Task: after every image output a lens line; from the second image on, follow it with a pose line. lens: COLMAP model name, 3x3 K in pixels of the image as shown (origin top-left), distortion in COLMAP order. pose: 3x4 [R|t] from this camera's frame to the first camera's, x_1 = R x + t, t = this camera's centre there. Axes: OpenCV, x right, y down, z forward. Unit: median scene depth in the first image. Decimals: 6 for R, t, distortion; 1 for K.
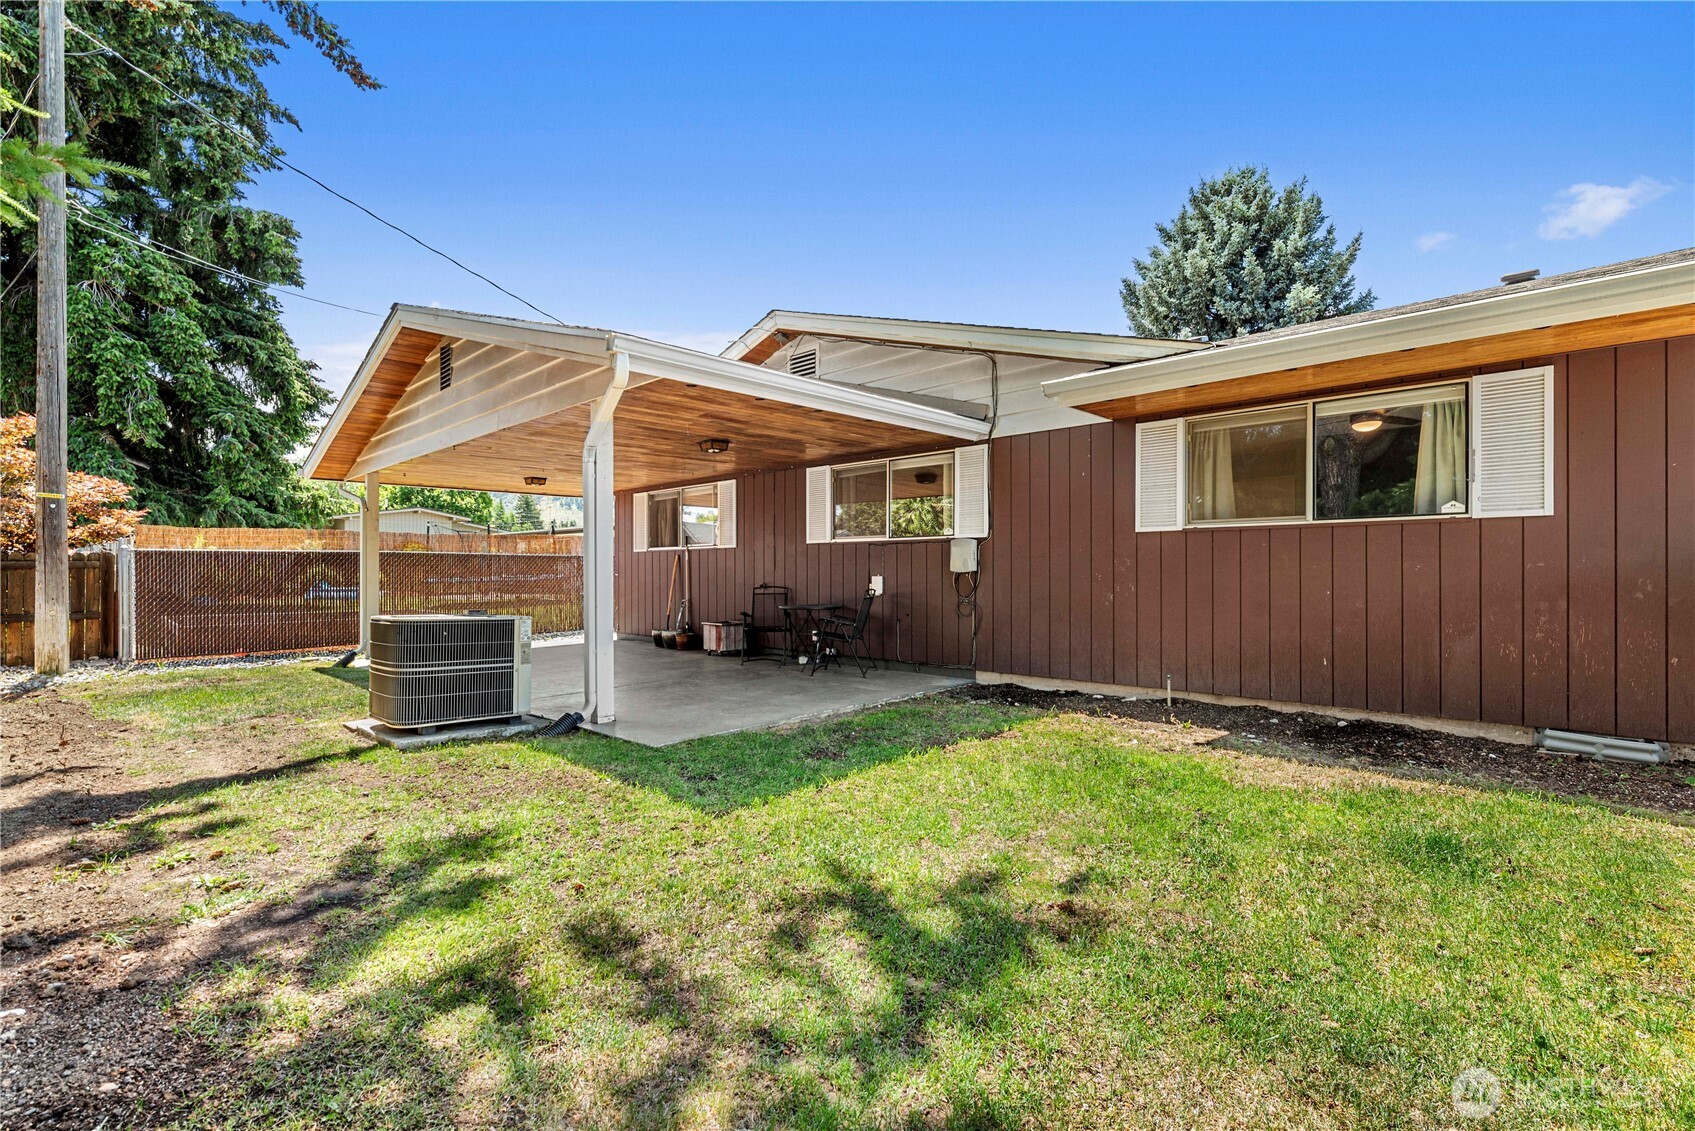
lens RADIAL K [[748.2, 0, 824.0], [0, 748.2, 572.4], [0, 0, 1]] dist [0.000226, 0.000049]
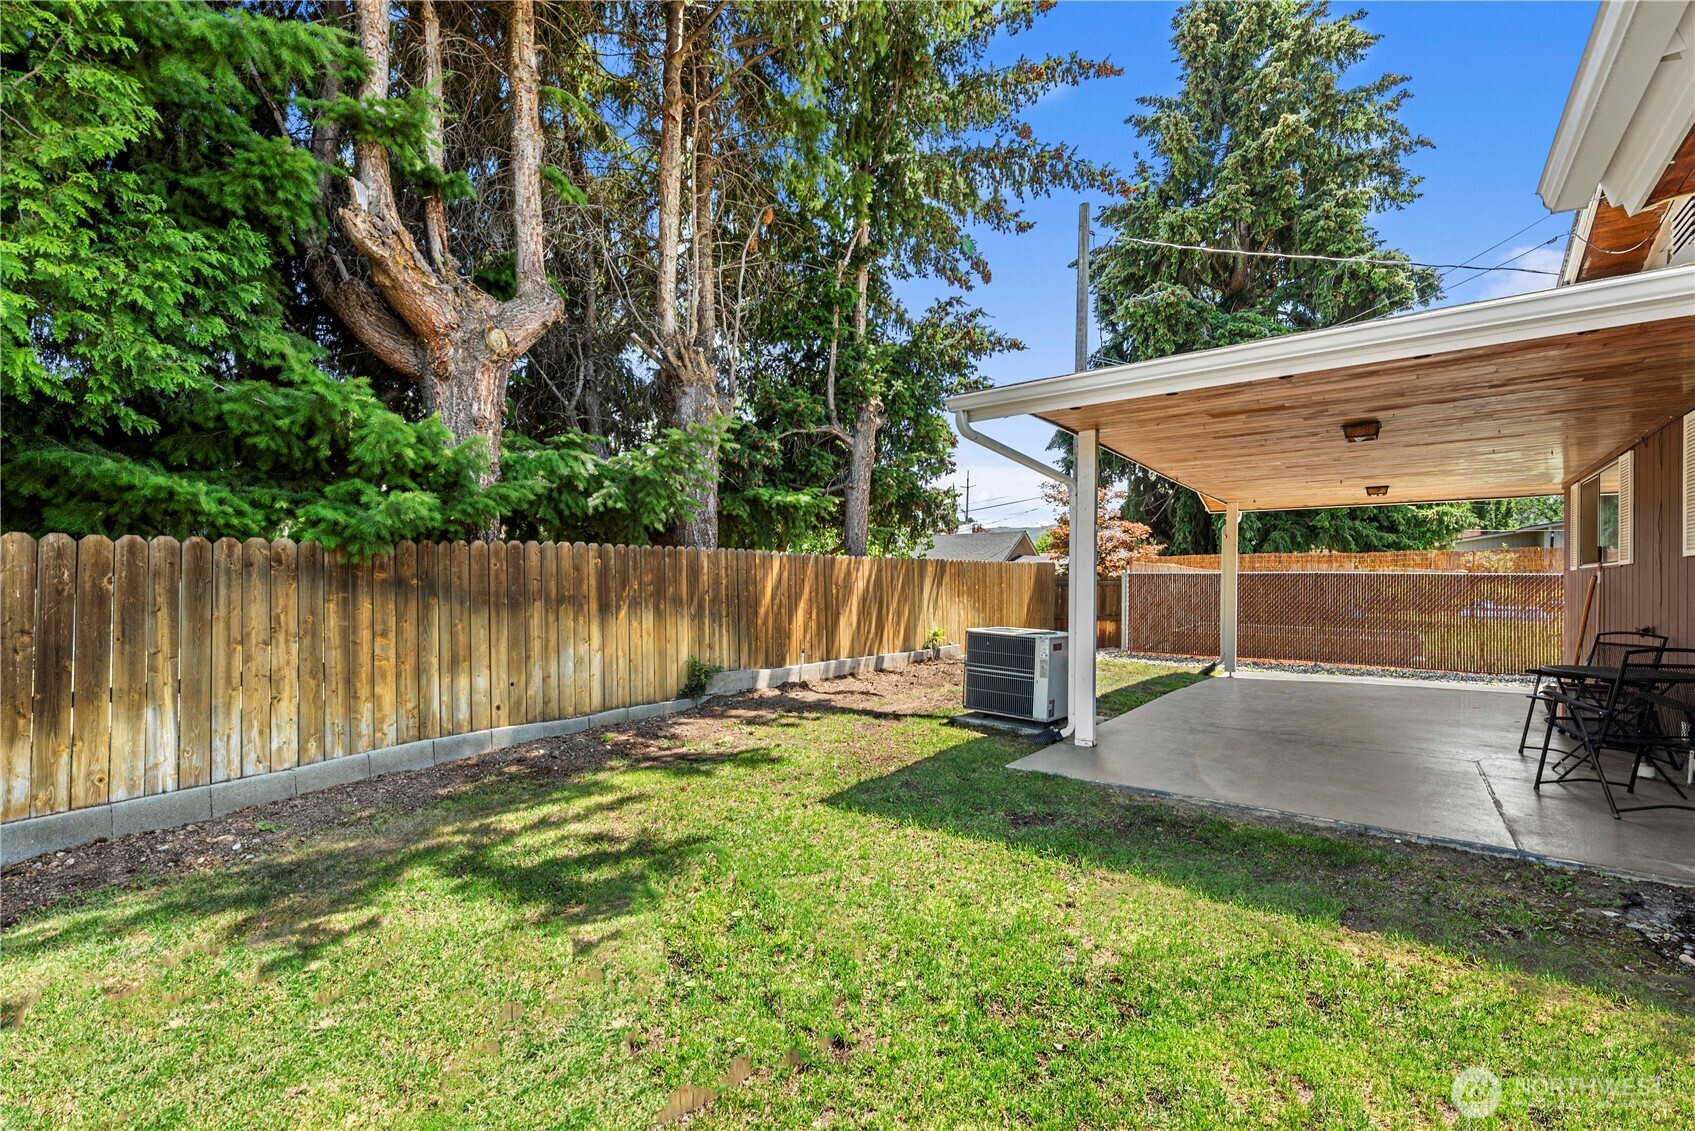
lens RADIAL K [[701.2, 0, 851.7], [0, 701.2, 576.6], [0, 0, 1]] dist [-0.000478, -0.000144]
pose [[0.141545, -0.002885, -0.989928, 1.193470], [-0.011157, 0.999928, -0.004509, -0.046959], [0.989869, 0.011683, 0.141503, 1.060377]]
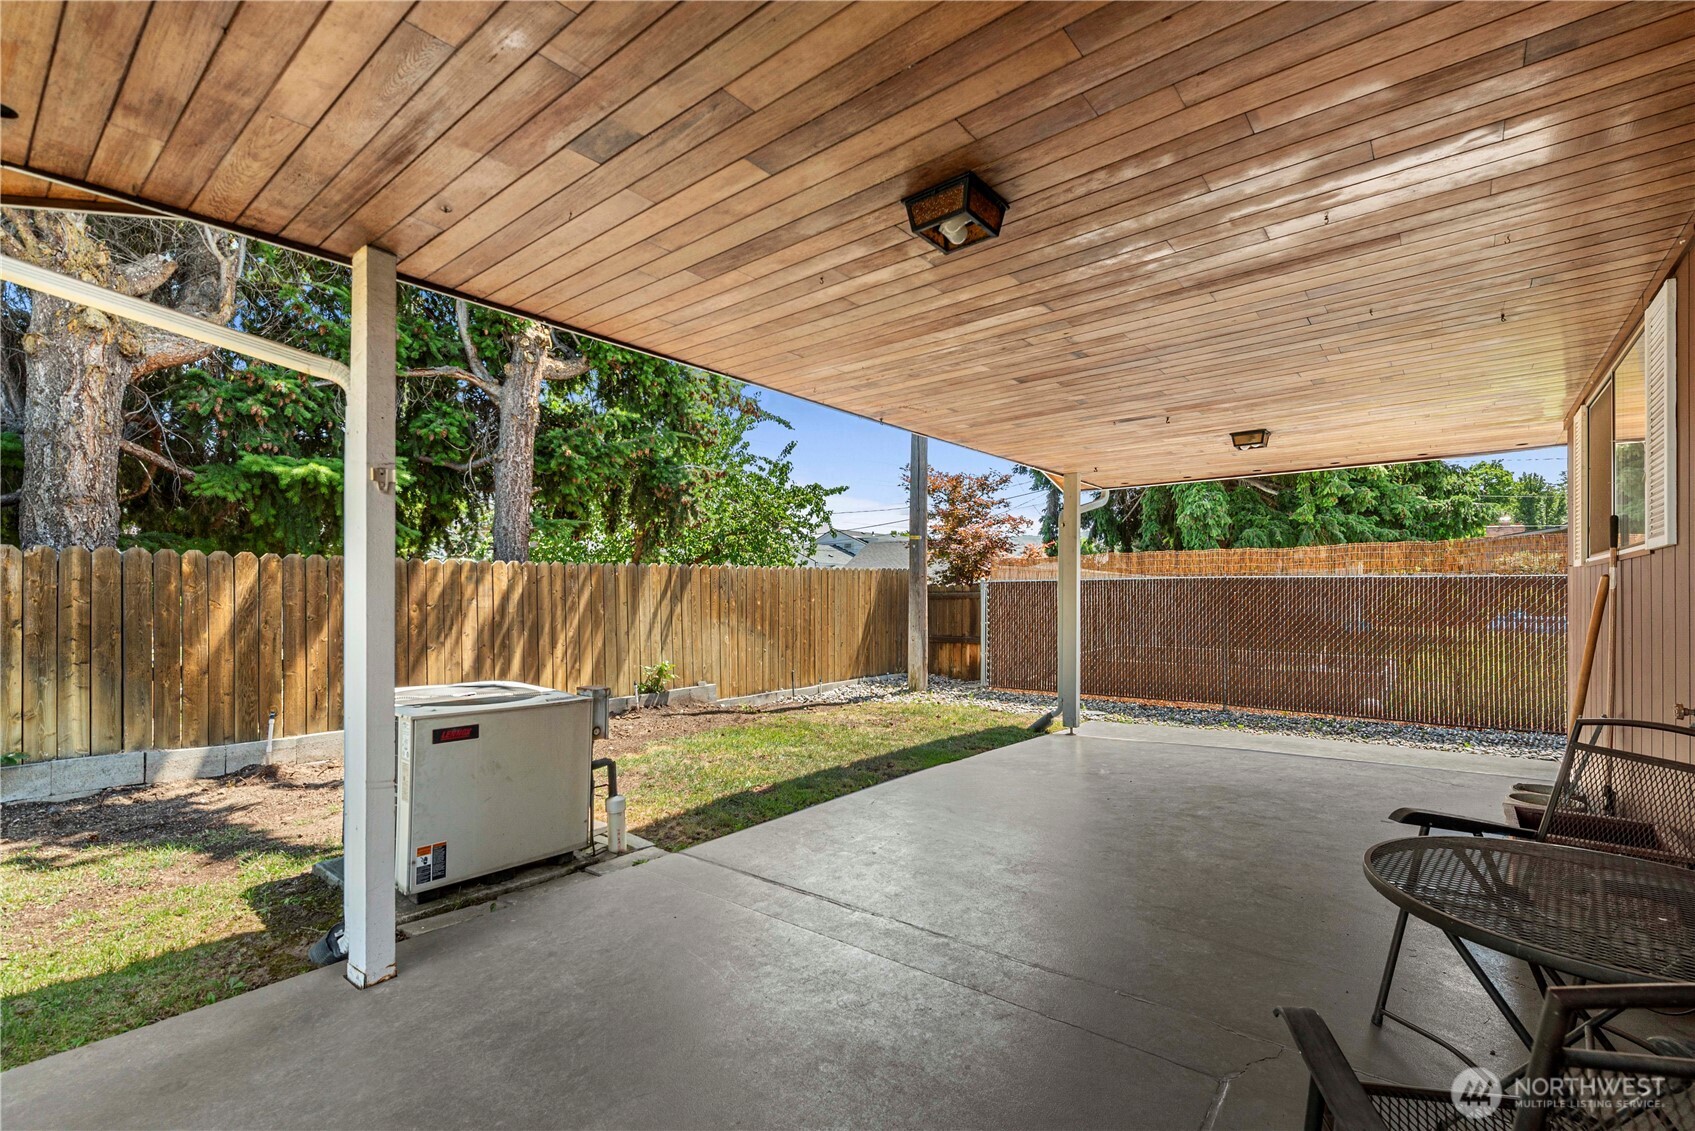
lens RADIAL K [[725.0, 0, 843.4], [0, 725.0, 590.8], [0, 0, 1]] dist [-0.000575, -0.000046]
pose [[0.109194, -0.001410, -0.994020, 0.174131], [-0.000312, 0.999999, -0.001452, -0.061242], [0.994020, 0.000469, 0.109193, 2.634332]]
